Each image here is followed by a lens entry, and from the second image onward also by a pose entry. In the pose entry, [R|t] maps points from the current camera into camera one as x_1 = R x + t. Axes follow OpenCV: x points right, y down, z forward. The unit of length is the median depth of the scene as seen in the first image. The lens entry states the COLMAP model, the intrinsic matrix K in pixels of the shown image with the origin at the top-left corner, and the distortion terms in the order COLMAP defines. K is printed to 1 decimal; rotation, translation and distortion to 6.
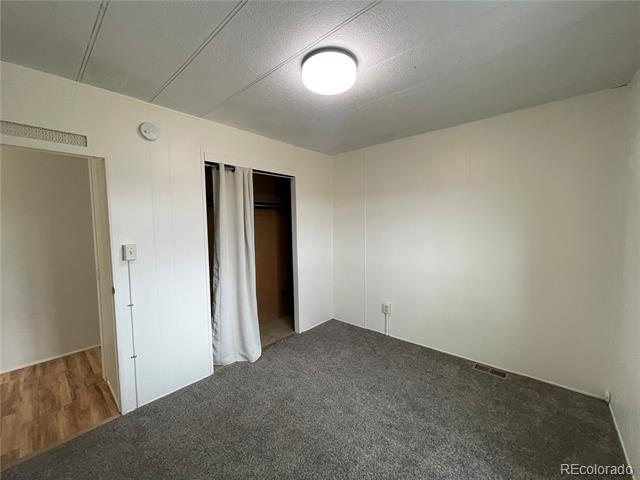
lens RADIAL K [[257.7, 0, 317.7], [0, 257.7, 241.1], [0, 0, 1]] dist [-0.000554, 0.000308]
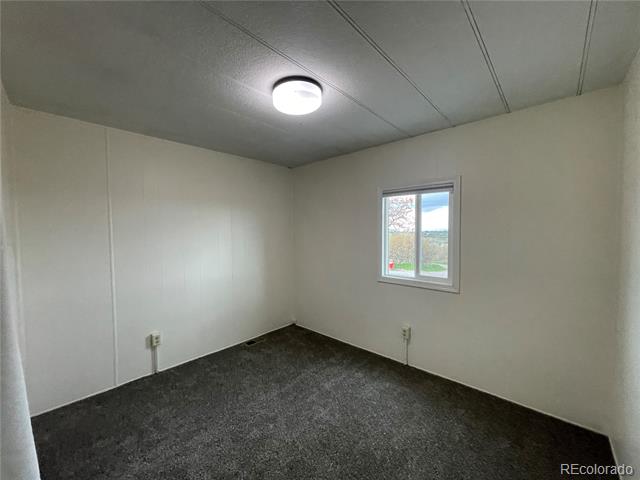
lens RADIAL K [[257.7, 0, 317.7], [0, 257.7, 241.1], [0, 0, 1]] dist [-0.000554, 0.000308]
pose [[0.017875, -0.016900, 0.999697, -0.600328], [0.082750, 0.996452, 0.015366, -0.015406], [-0.996410, 0.082450, 0.019210, 0.533020]]
